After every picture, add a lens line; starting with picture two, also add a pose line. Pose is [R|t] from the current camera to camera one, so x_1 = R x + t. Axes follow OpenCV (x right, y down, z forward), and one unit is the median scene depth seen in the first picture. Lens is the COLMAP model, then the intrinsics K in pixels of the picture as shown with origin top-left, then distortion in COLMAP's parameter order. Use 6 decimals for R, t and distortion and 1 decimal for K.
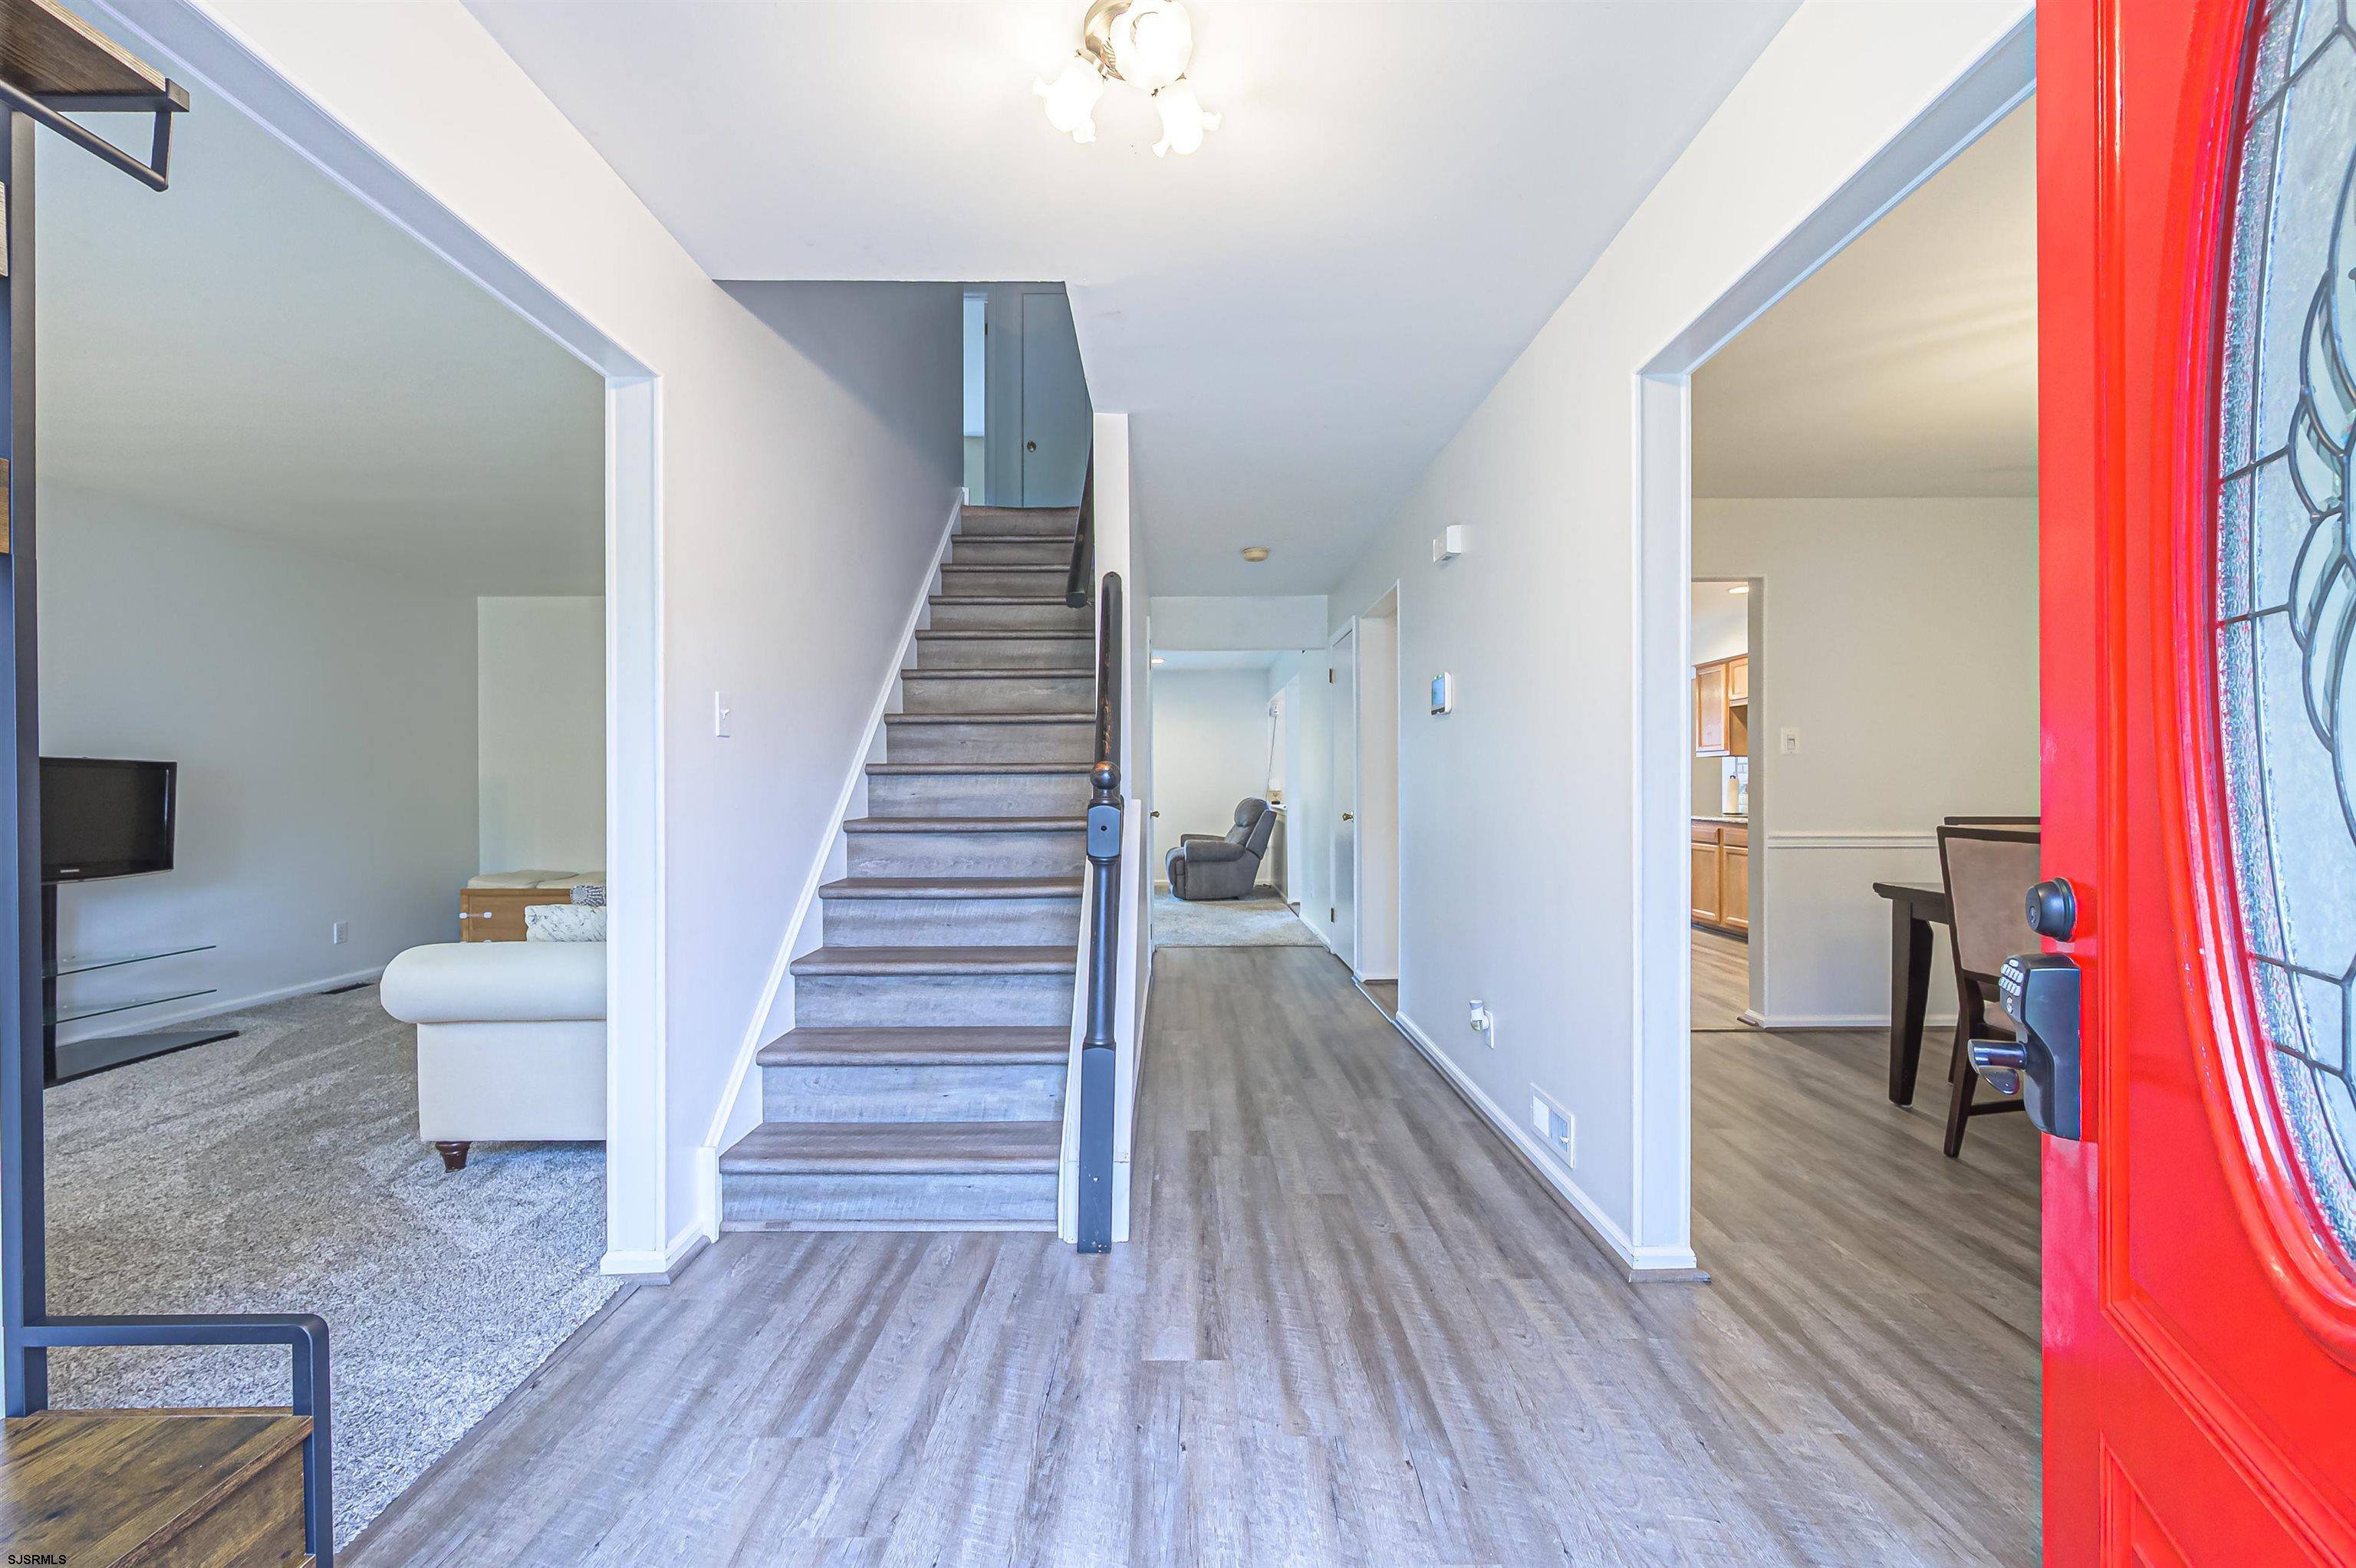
lens RADIAL K [[926.8, 0, 1184.5], [0, 926.8, 786.0], [0, 0, 1]] dist [-0.000684, -0.000323]
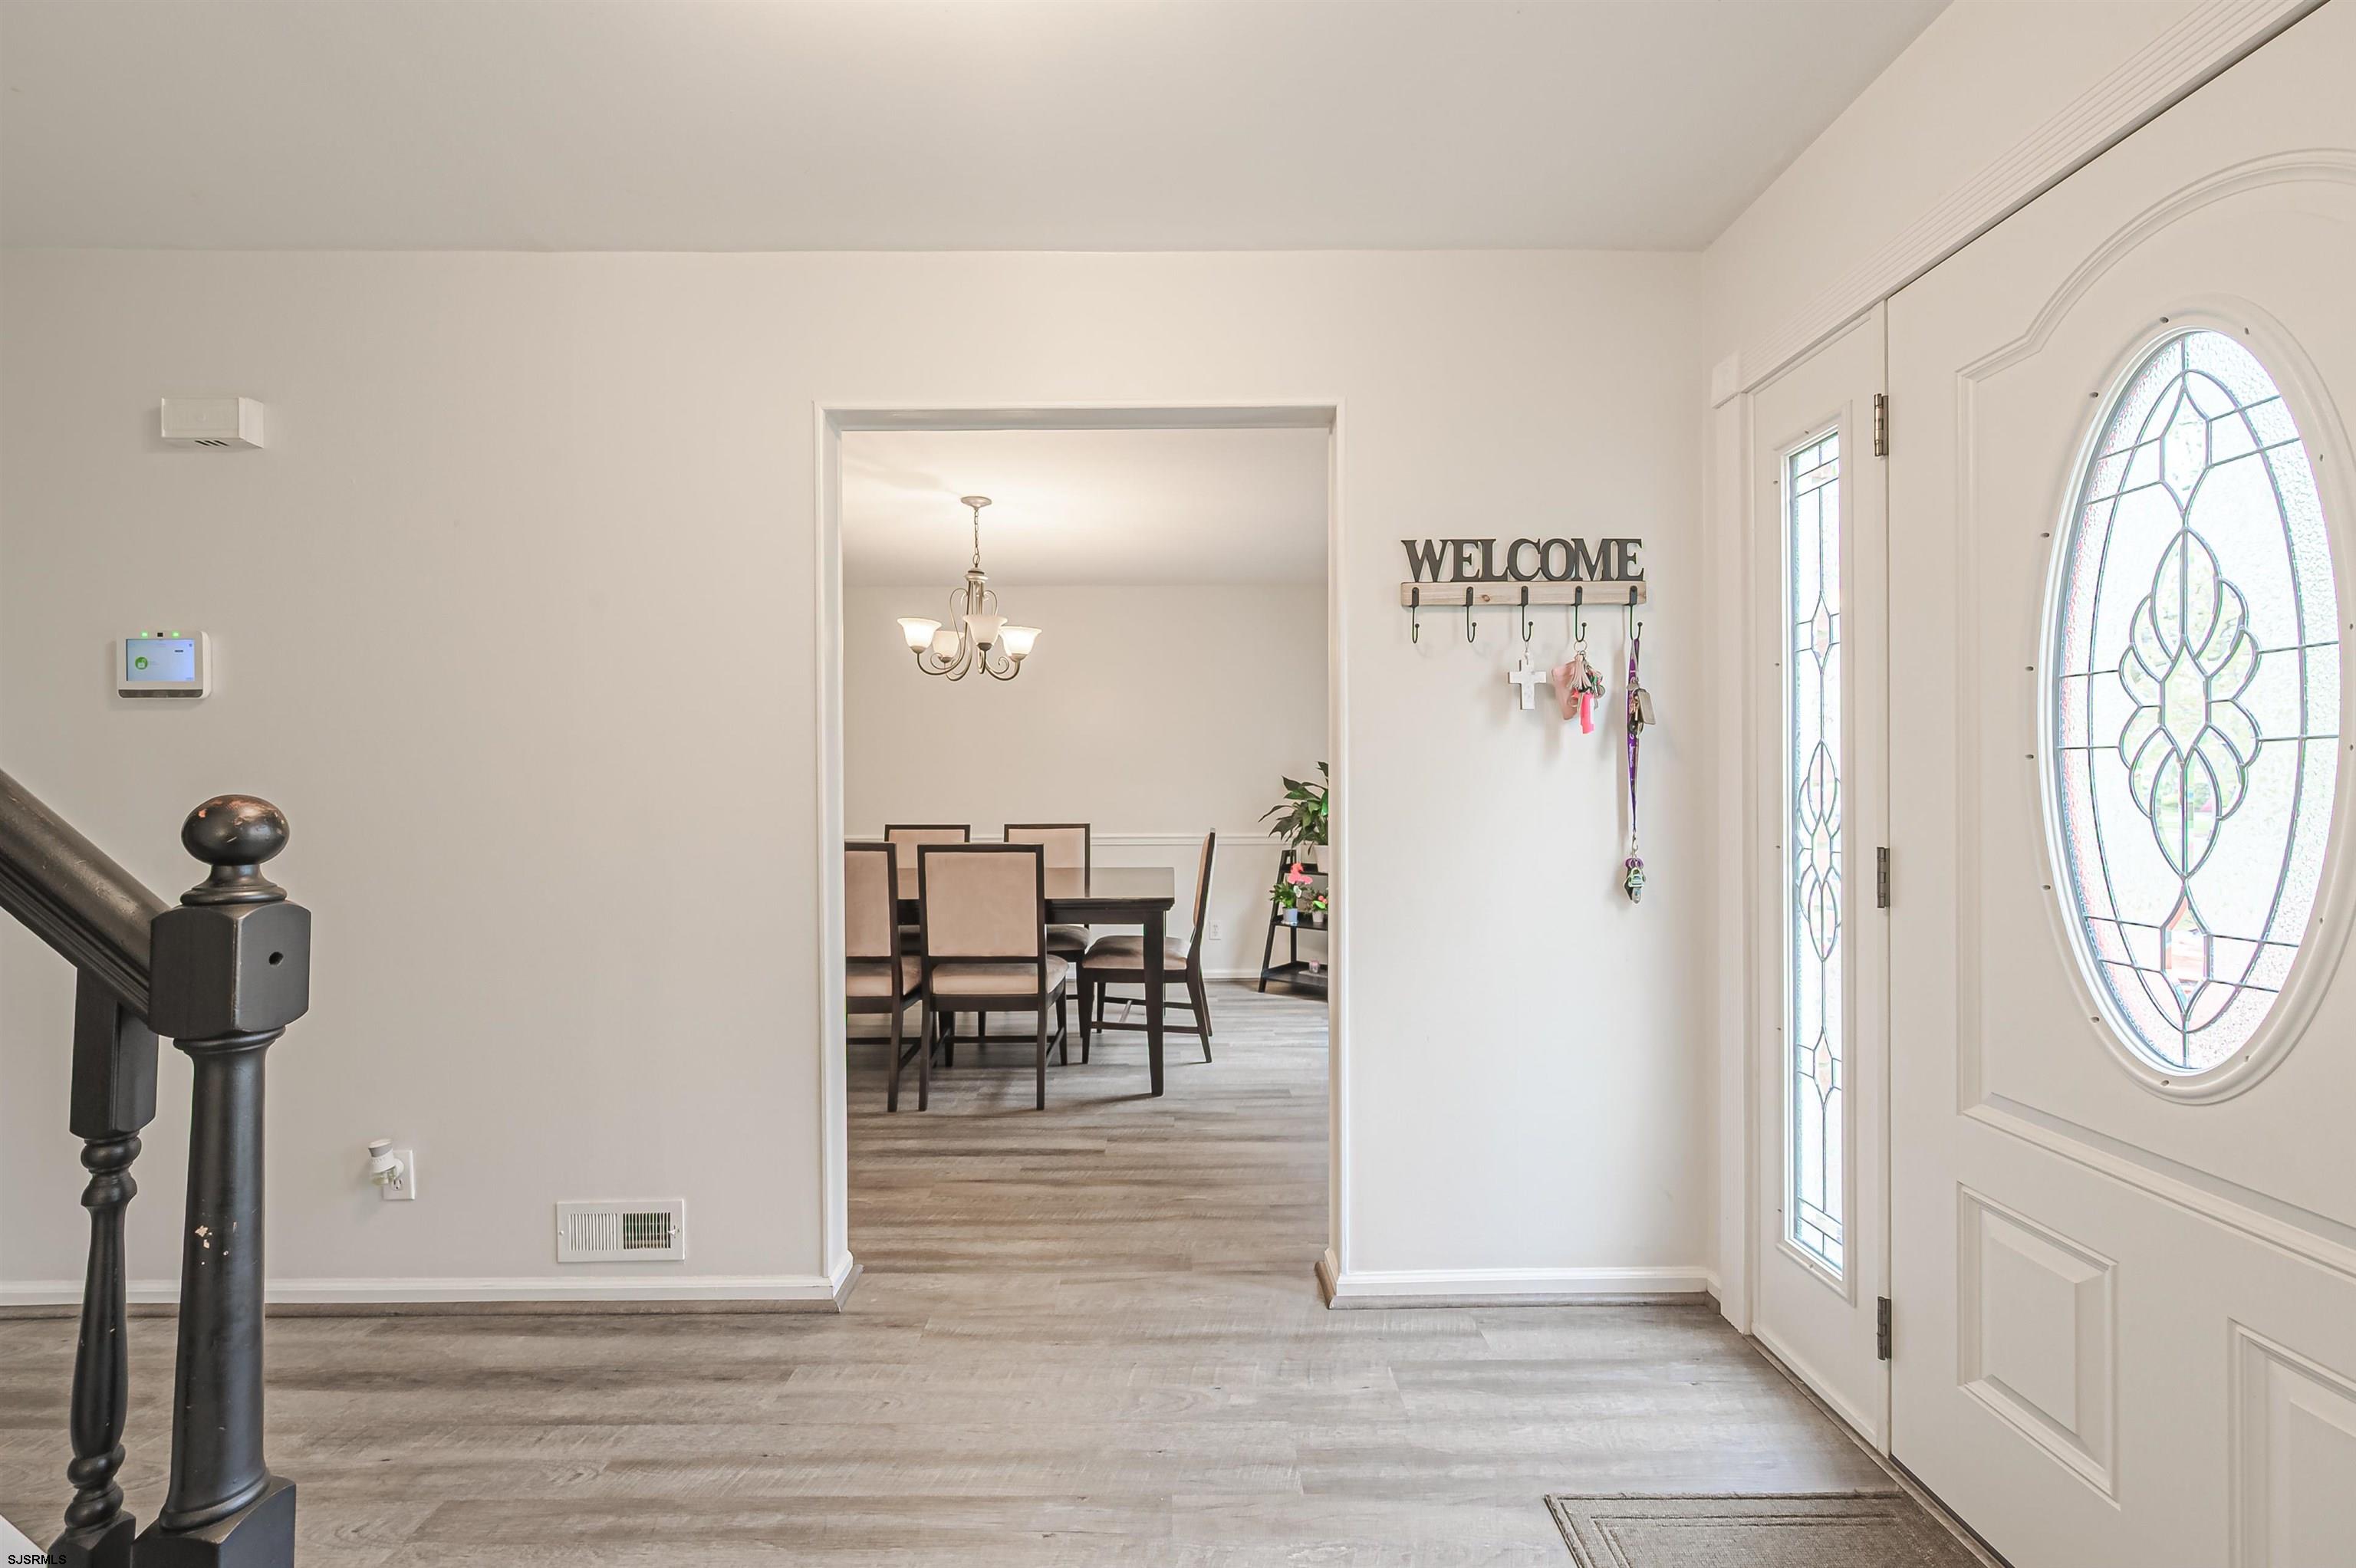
lens RADIAL K [[926.8, 0, 1174.5], [0, 926.8, 786.0], [0, 0, 1]] dist [-0.000684, -0.000323]
pose [[0.005538, 0.000817, 0.999984, -0.441722], [0.003742, 0.999993, -0.000837, -0.029153], [-0.999978, 0.003746, 0.005535, 0.525032]]
